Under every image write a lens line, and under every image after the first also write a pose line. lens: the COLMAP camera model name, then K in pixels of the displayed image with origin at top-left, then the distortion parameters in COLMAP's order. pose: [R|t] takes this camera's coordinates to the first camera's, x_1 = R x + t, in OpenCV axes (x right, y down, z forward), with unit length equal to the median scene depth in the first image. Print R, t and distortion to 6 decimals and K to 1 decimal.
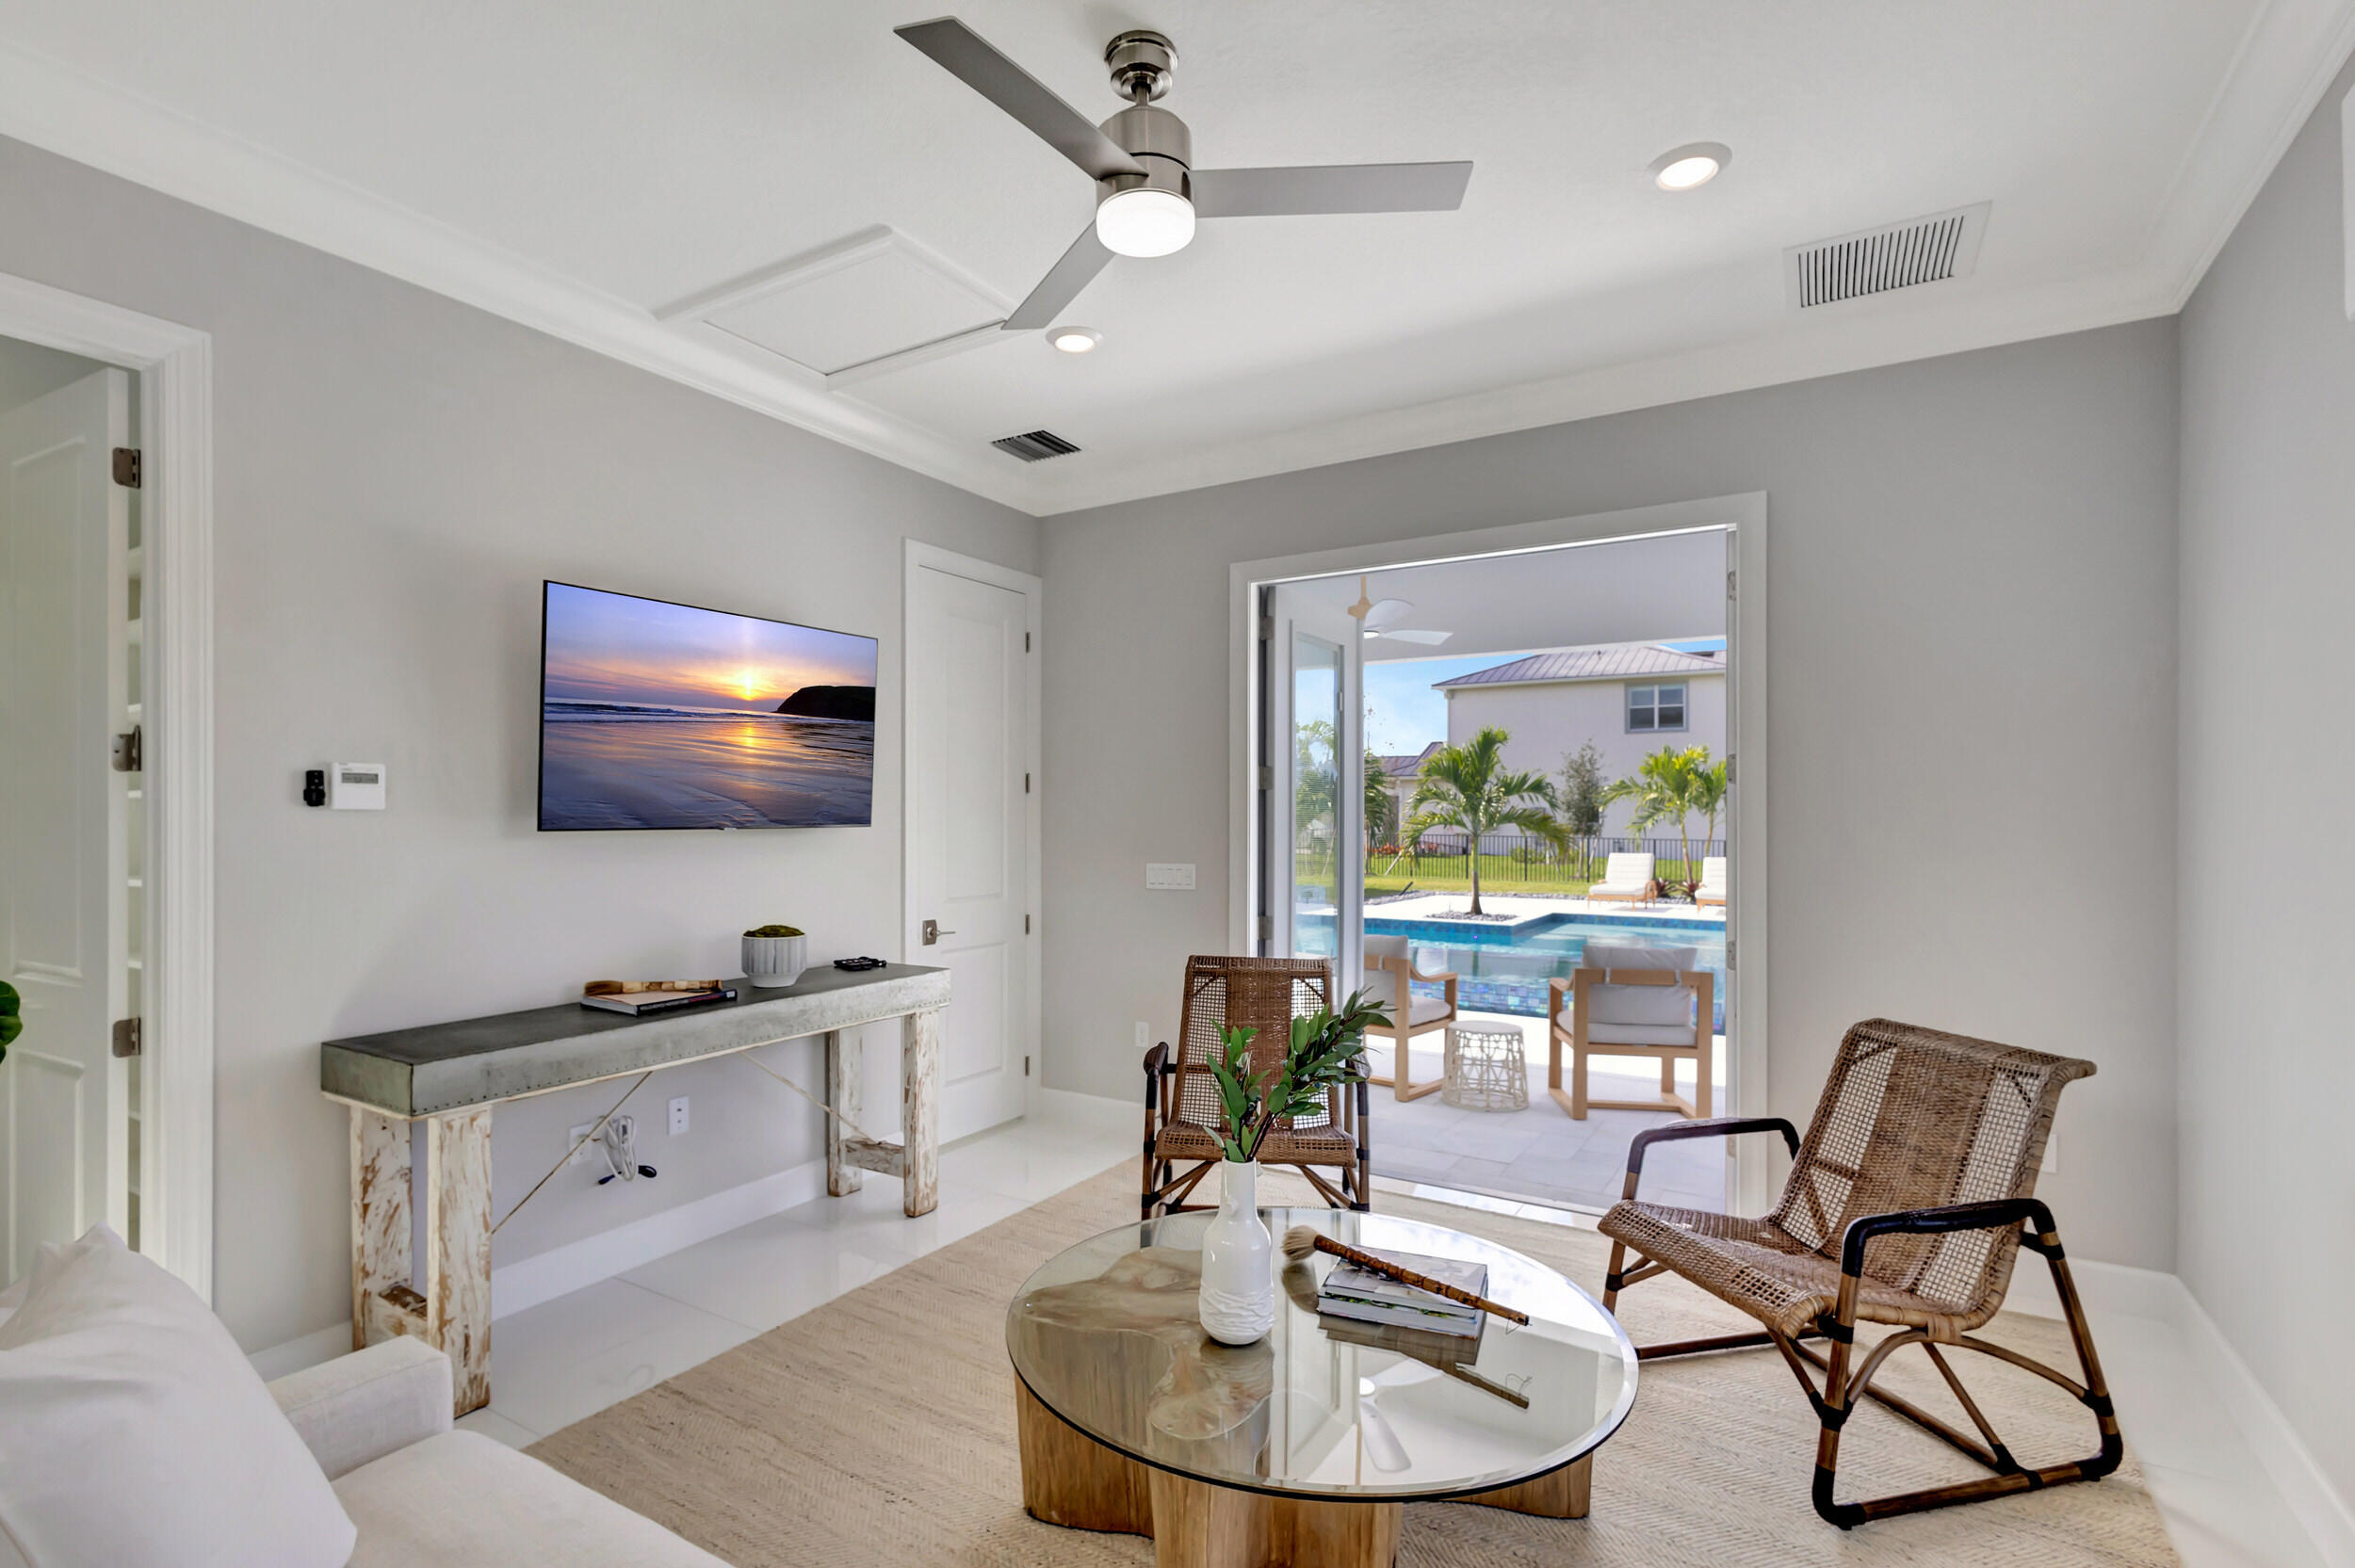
lens RADIAL K [[1118.3, 0, 1176.5], [0, 1118.3, 797.1], [0, 0, 1]] dist [0.003257, 0.000489]
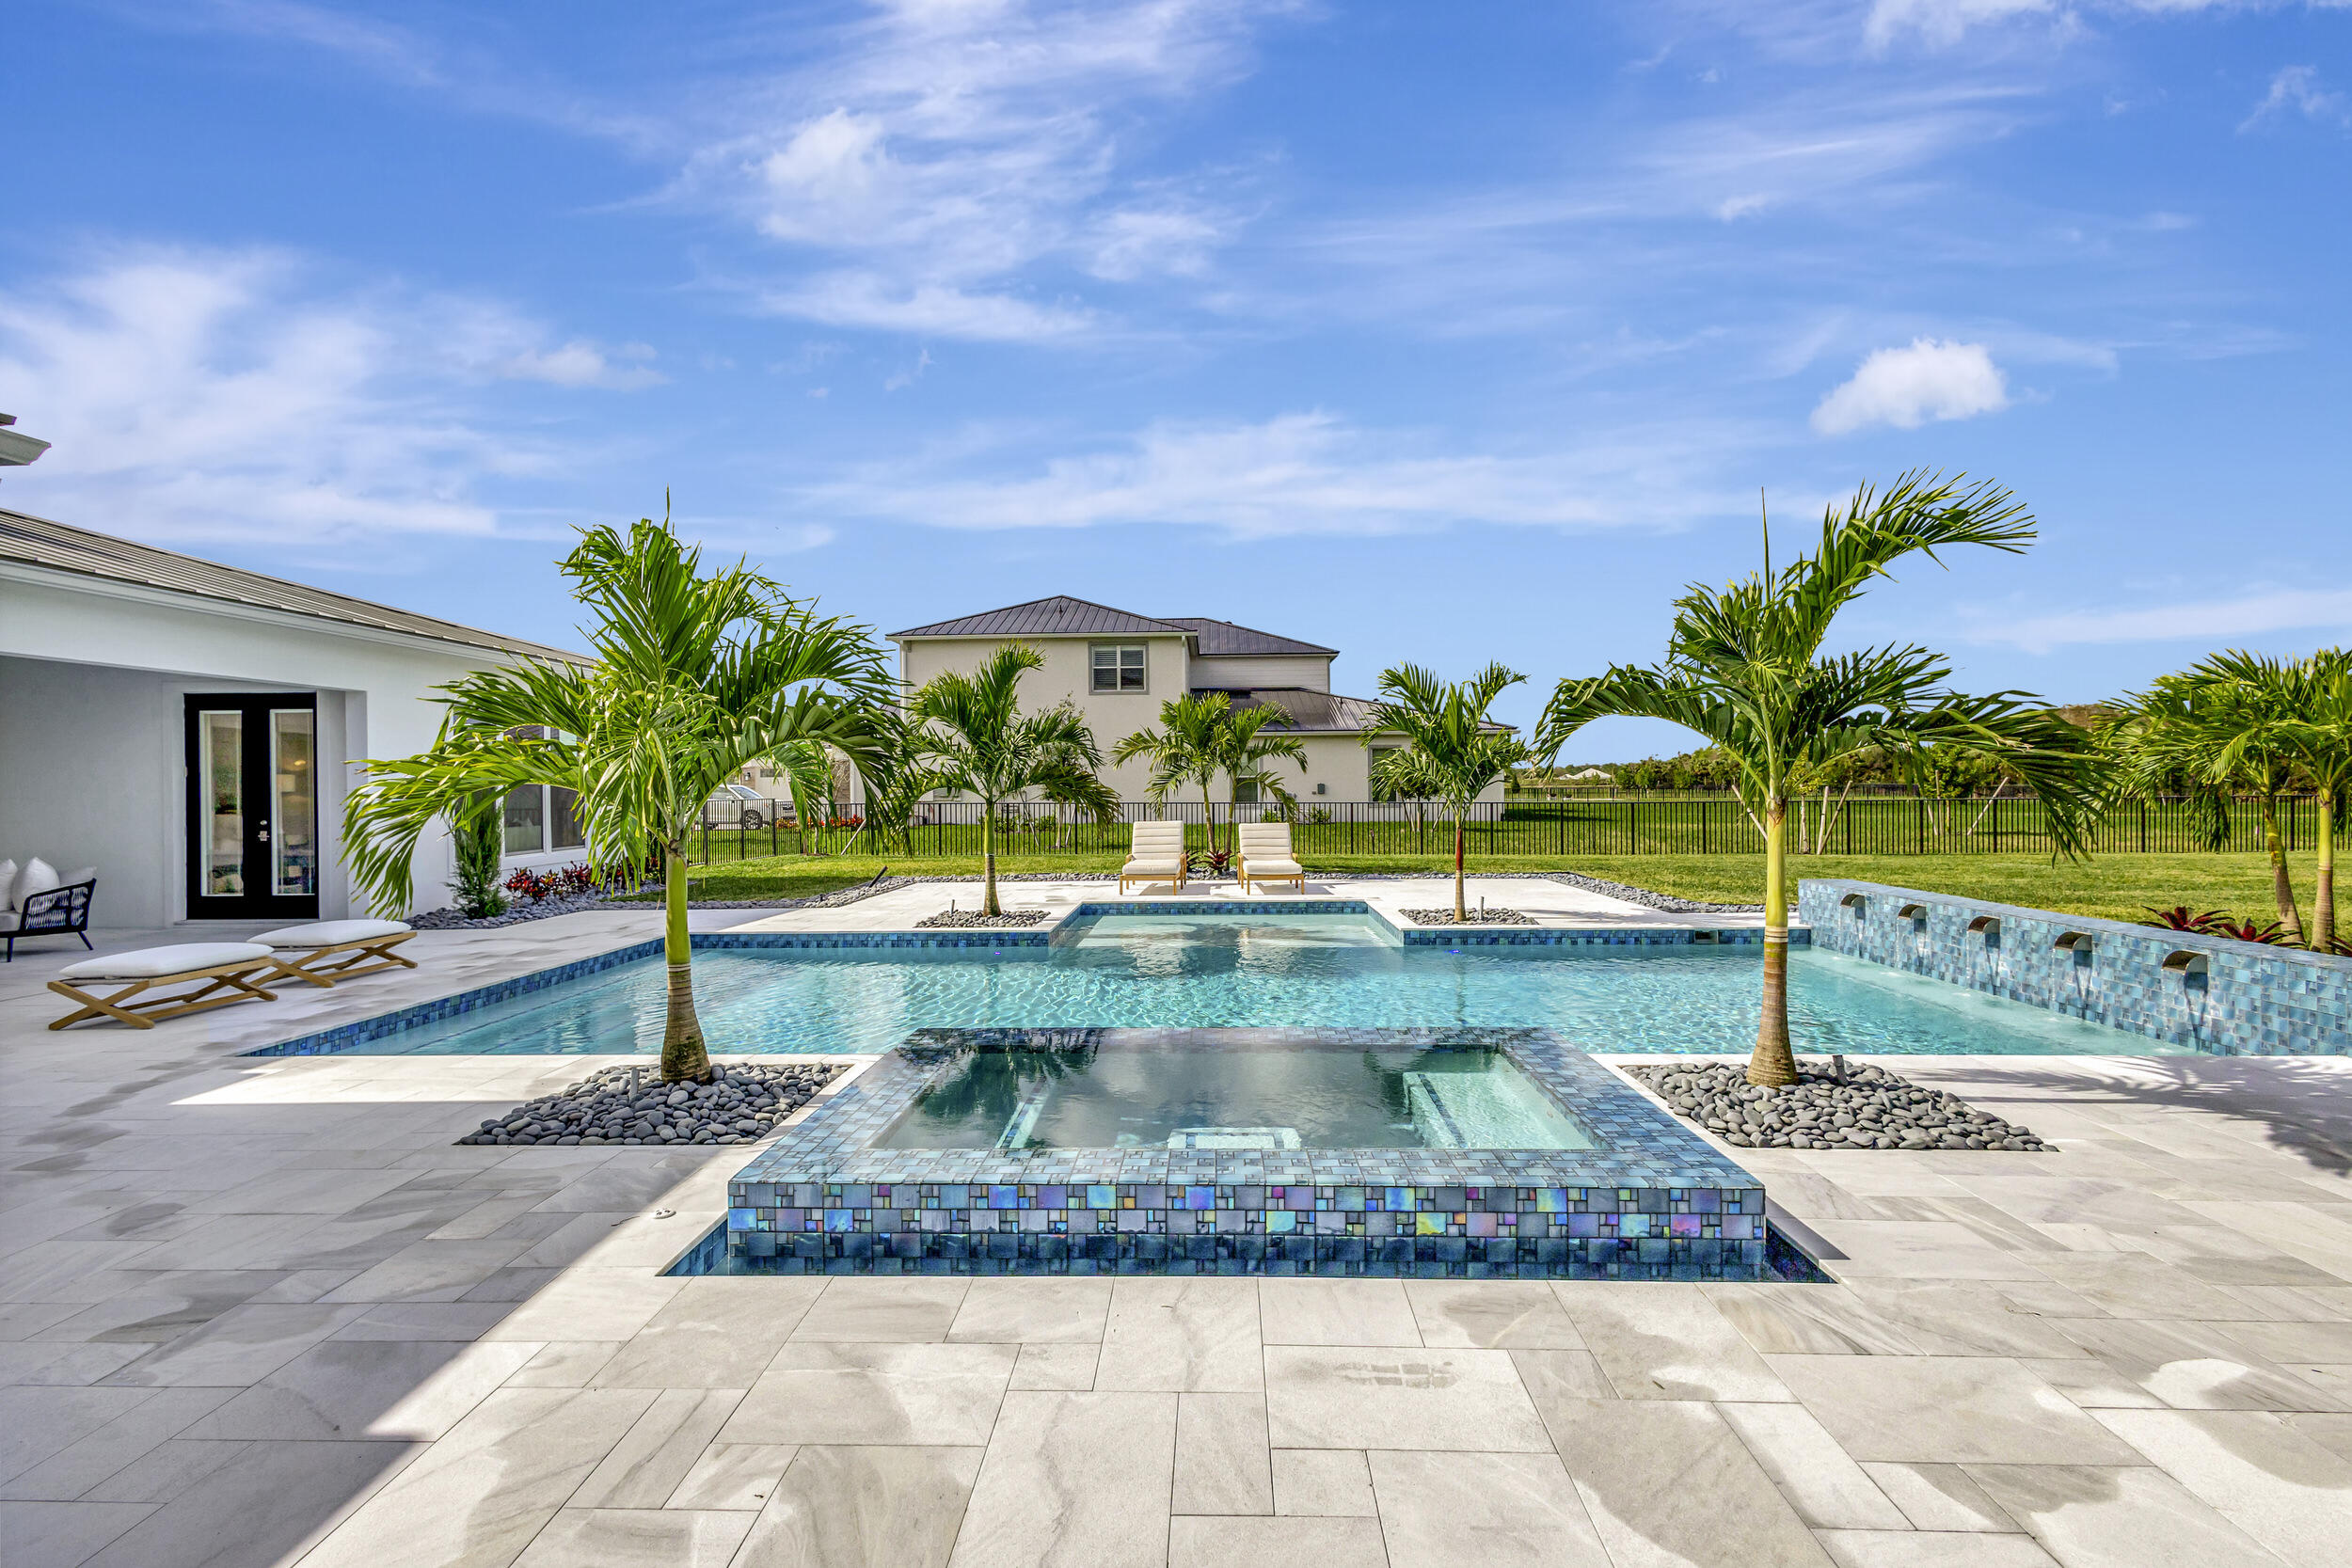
lens RADIAL K [[1069.8, 0, 1162.1], [0, 1069.8, 807.7], [0, 0, 1]] dist [0.022717, -0.011640]
pose [[0.882878, -0.022320, 0.469072, 0.047547], [0.004579, 0.999232, 0.038928, 0.011650], [-0.469581, -0.032221, 0.882301, 0.353952]]
